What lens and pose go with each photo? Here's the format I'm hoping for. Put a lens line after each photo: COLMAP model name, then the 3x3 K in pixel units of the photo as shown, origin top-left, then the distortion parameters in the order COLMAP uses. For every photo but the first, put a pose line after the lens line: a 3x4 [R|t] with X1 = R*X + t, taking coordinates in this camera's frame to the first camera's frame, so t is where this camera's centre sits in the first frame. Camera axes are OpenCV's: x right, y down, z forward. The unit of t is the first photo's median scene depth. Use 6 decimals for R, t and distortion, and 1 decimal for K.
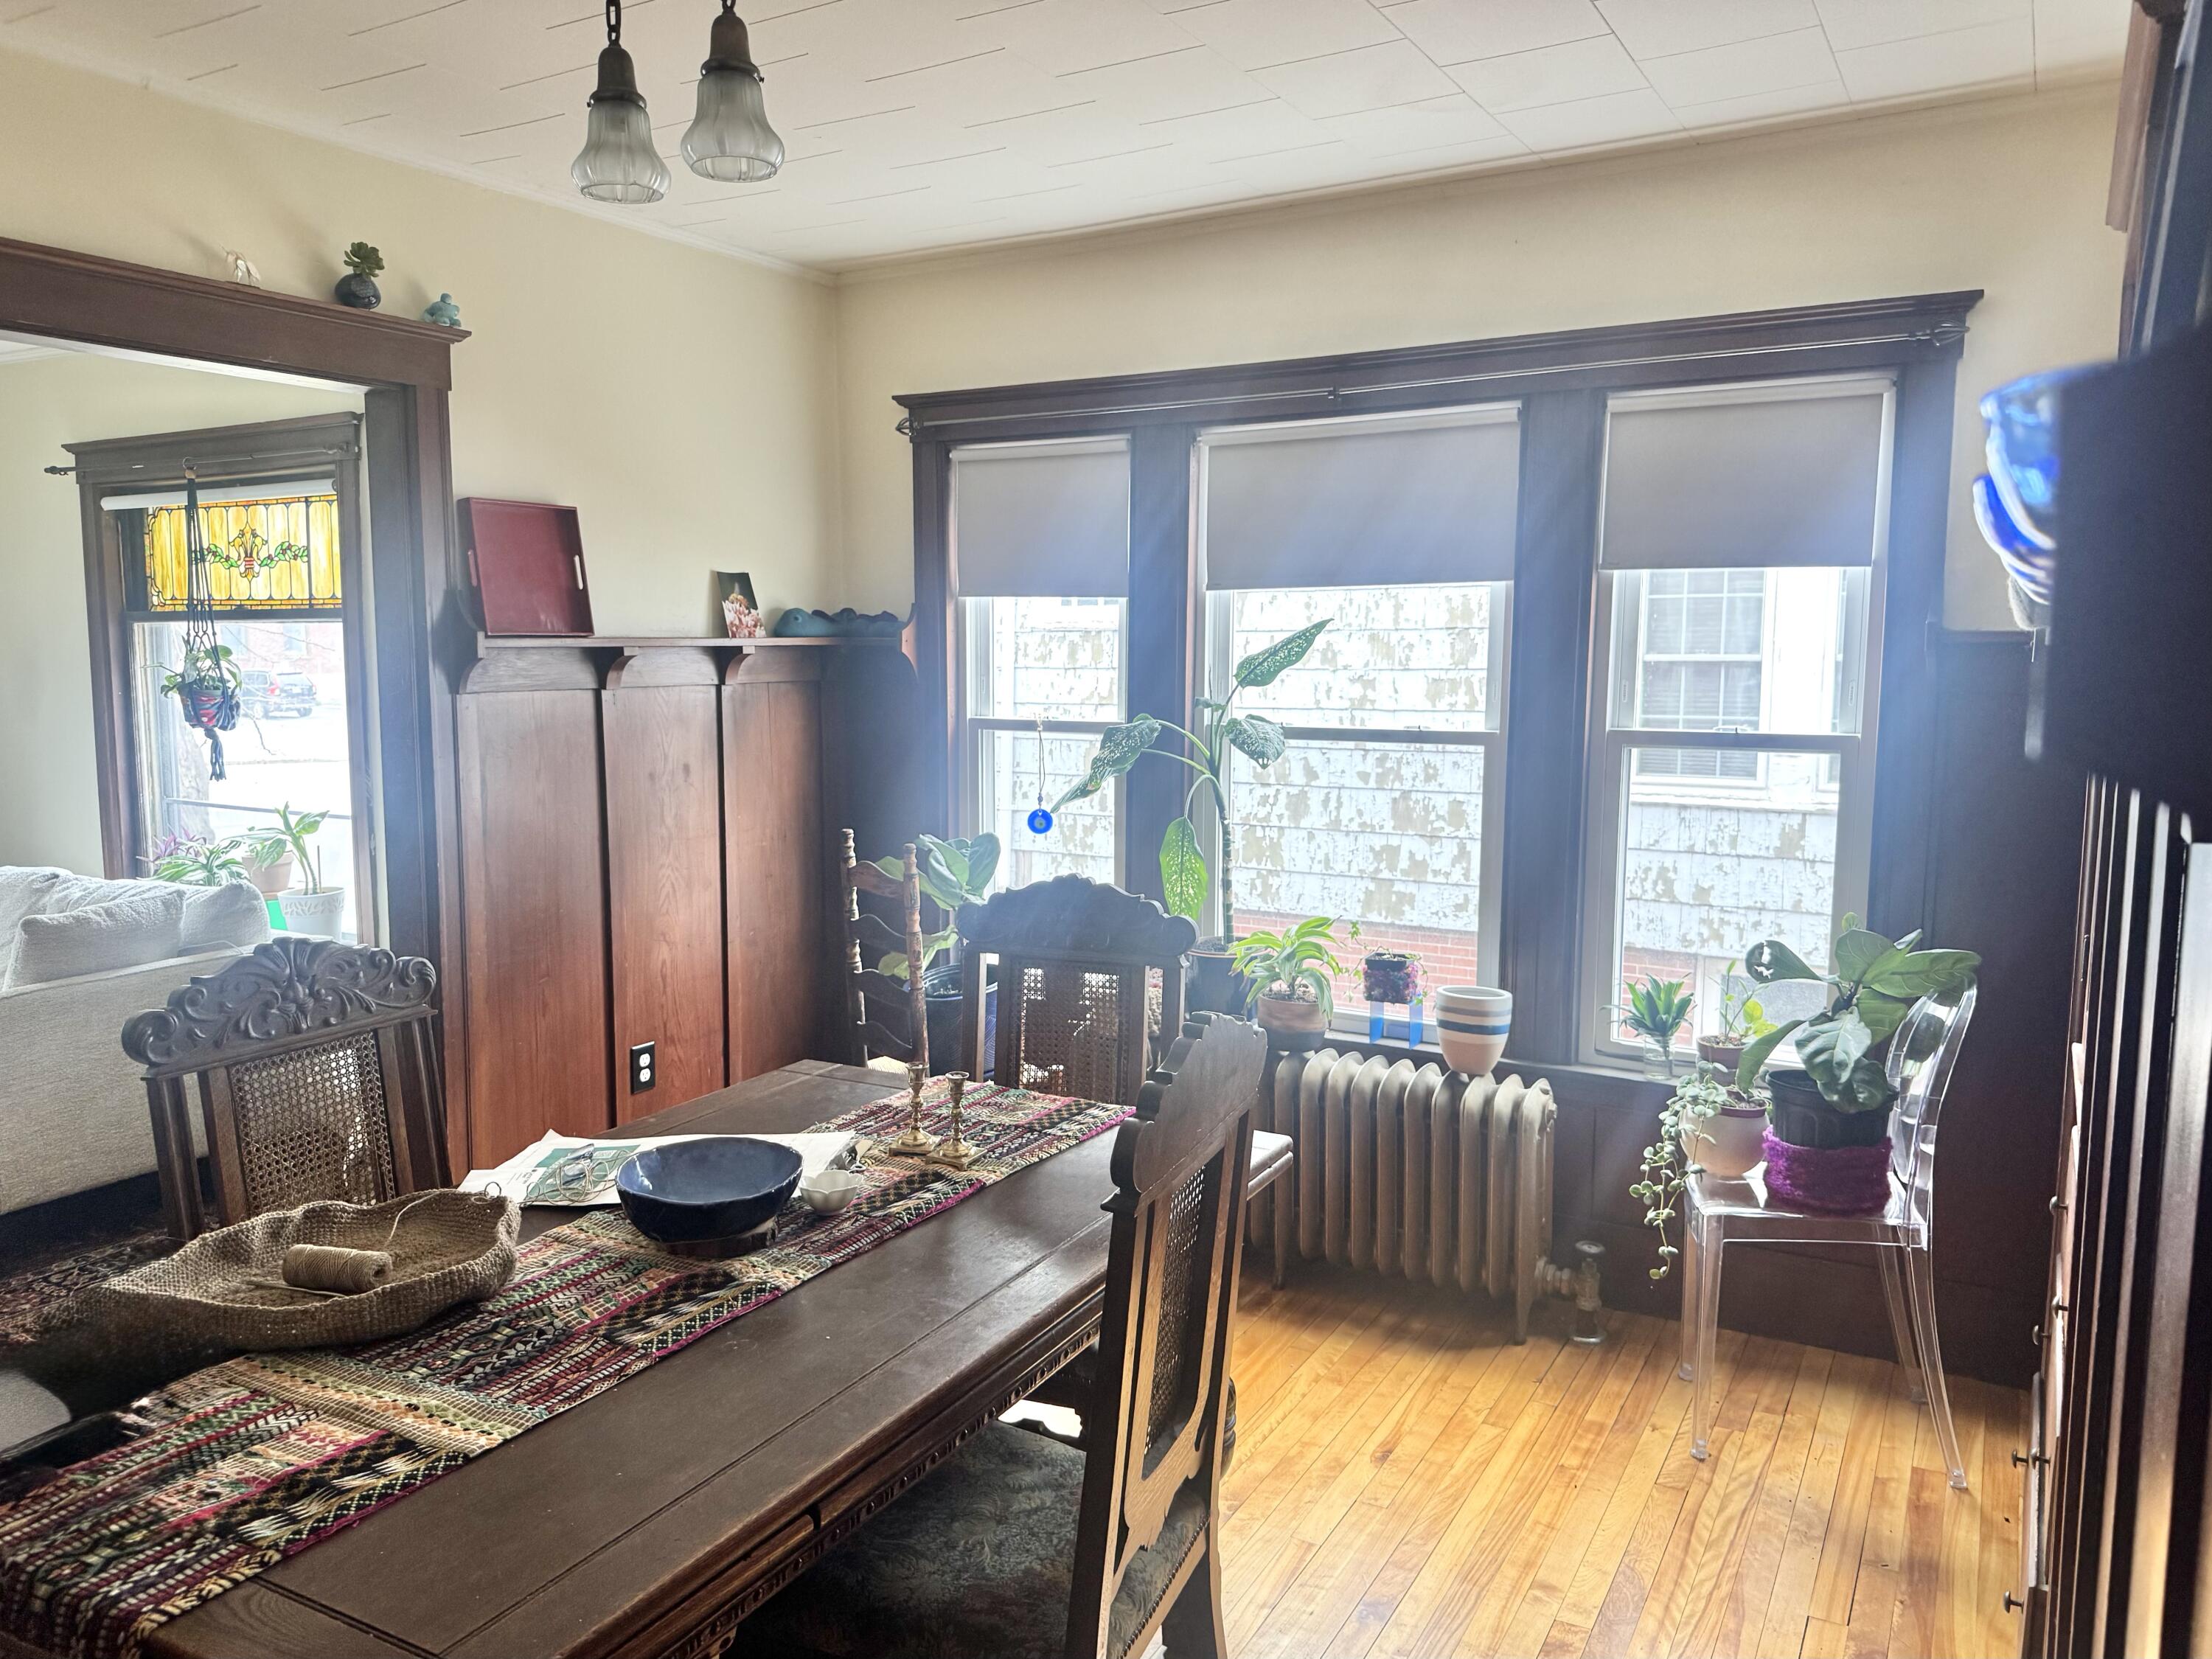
lens RADIAL K [[1586.5, 0, 1089.2], [0, 1586.5, 815.7], [0, 0, 1]] dist [0.117528, -0.167844]
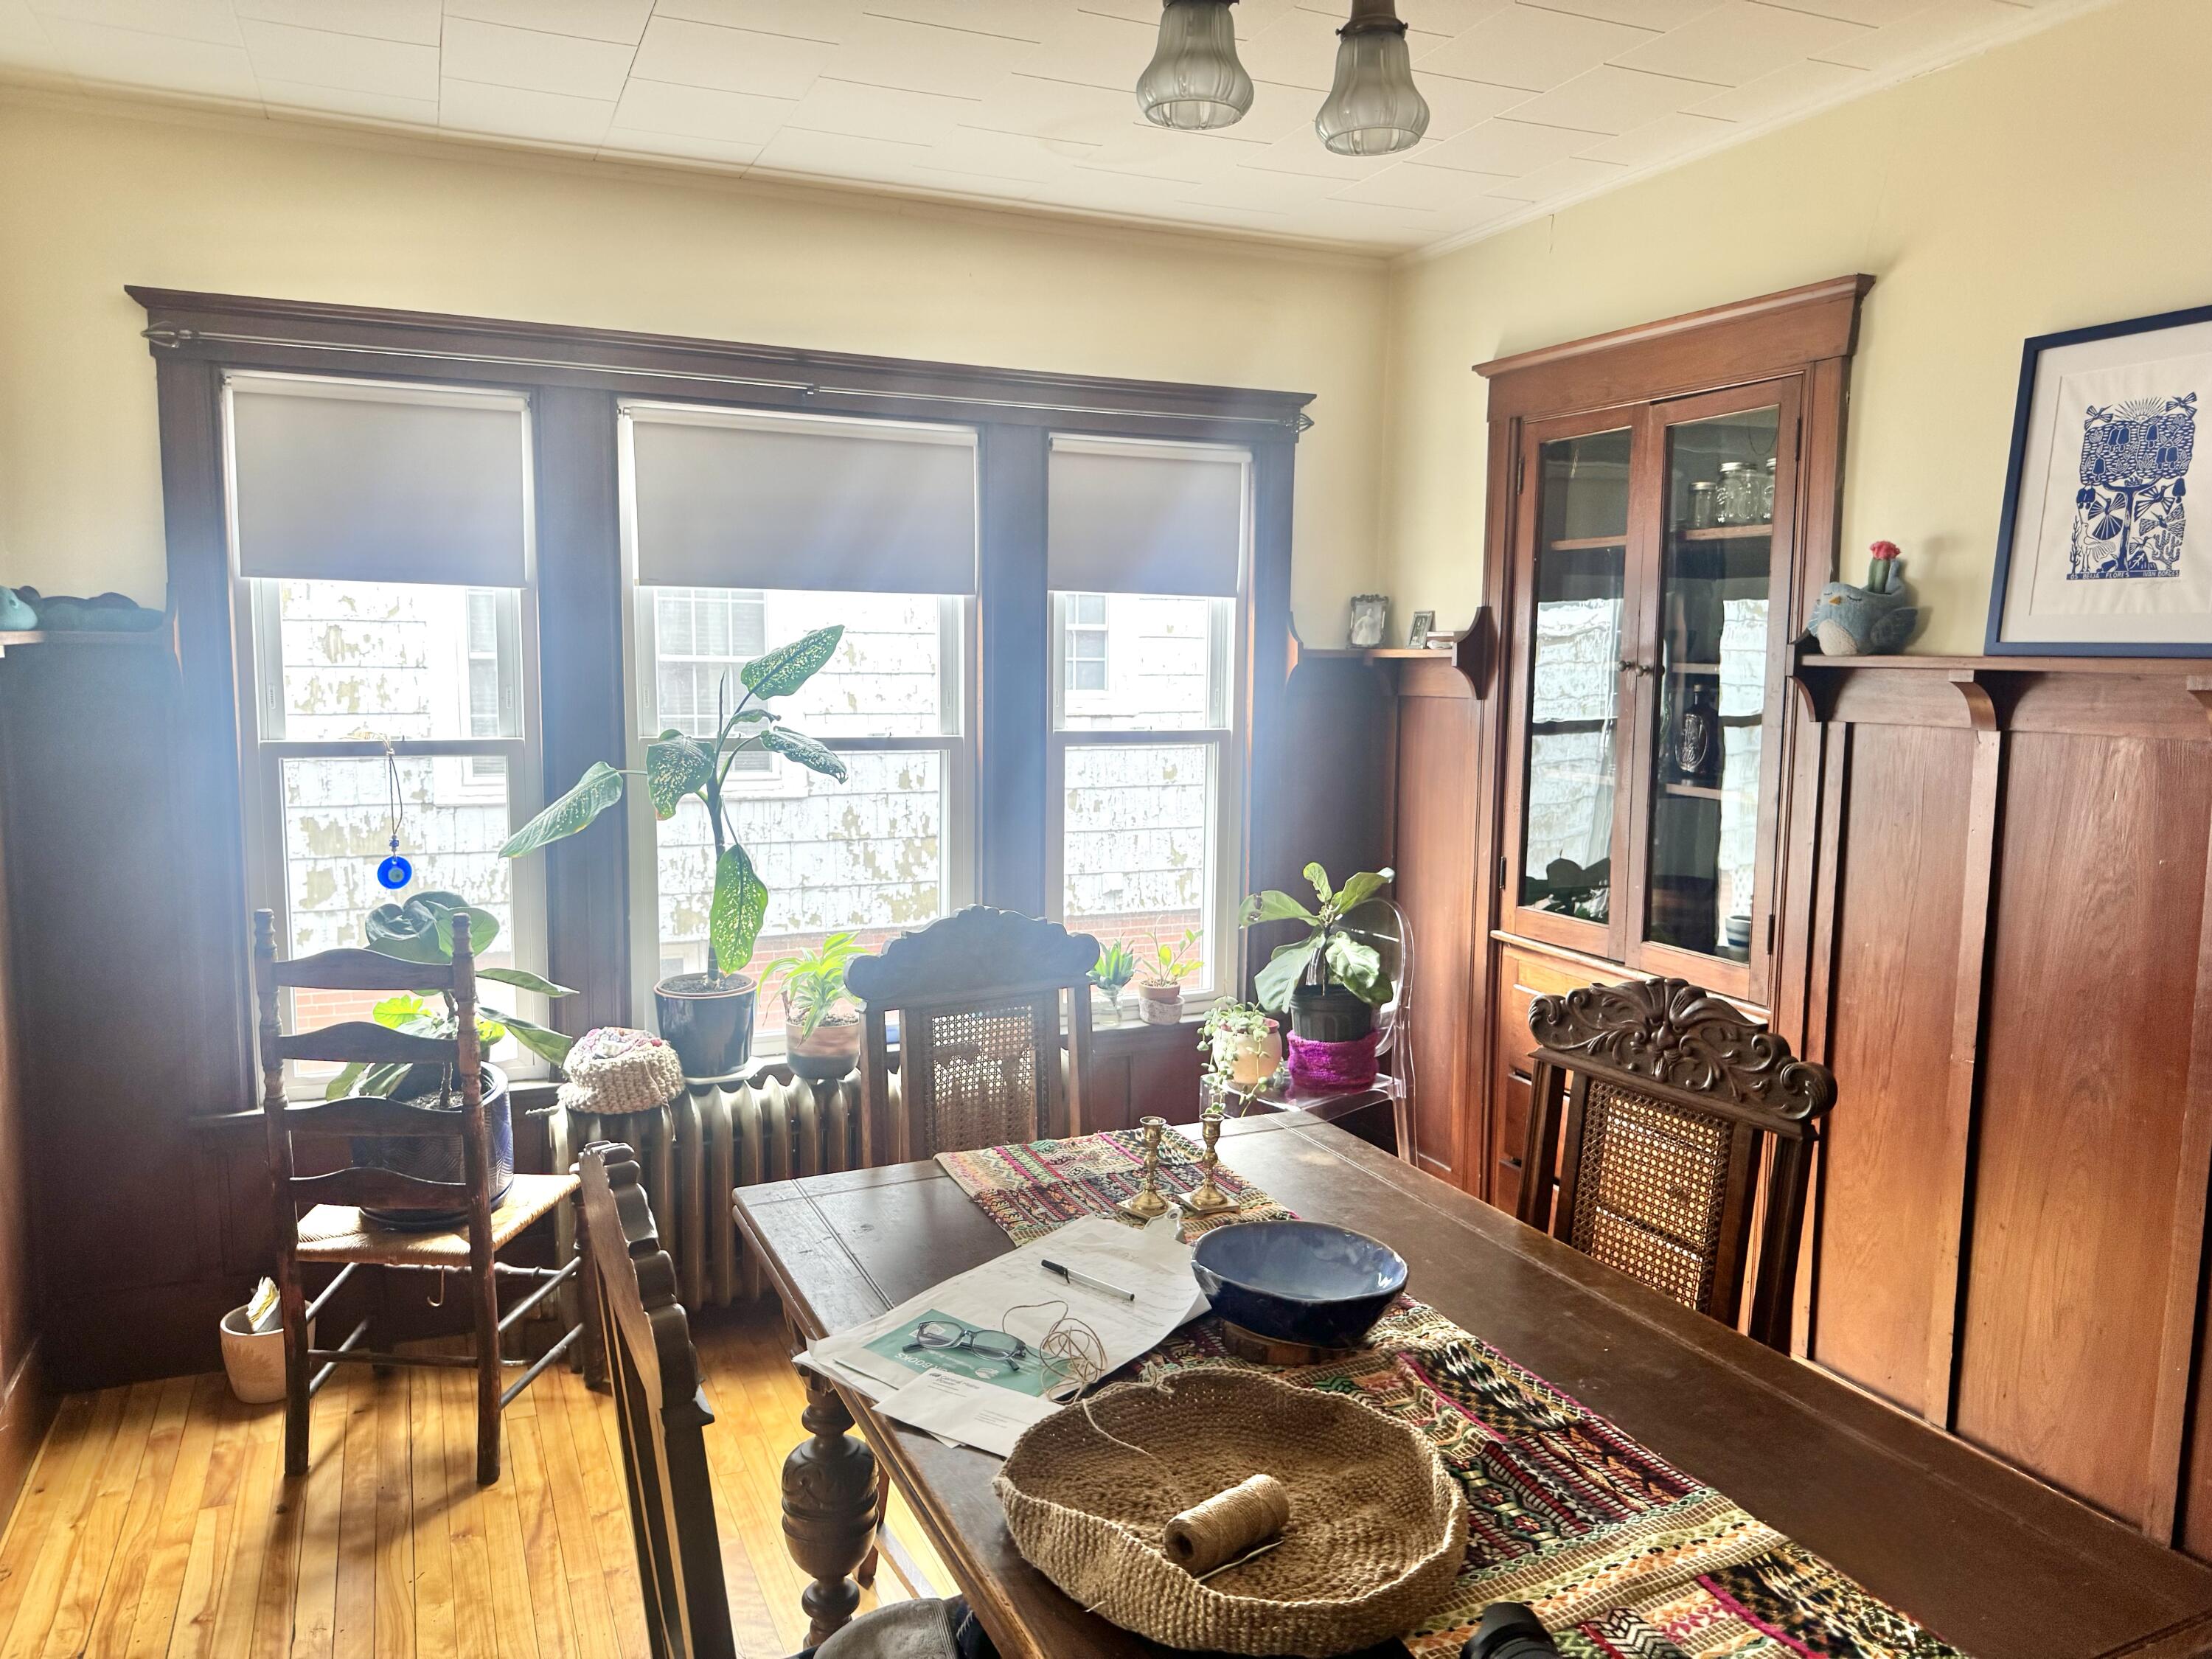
lens RADIAL K [[1586.5, 0, 1089.2], [0, 1586.5, 815.7], [0, 0, 1]] dist [0.117528, -0.167844]
pose [[0.584661, -0.079736, 0.807350, -0.564525], [0.075569, 0.996184, 0.043662, -0.039866], [-0.807750, 0.035483, 0.588456, 0.320620]]
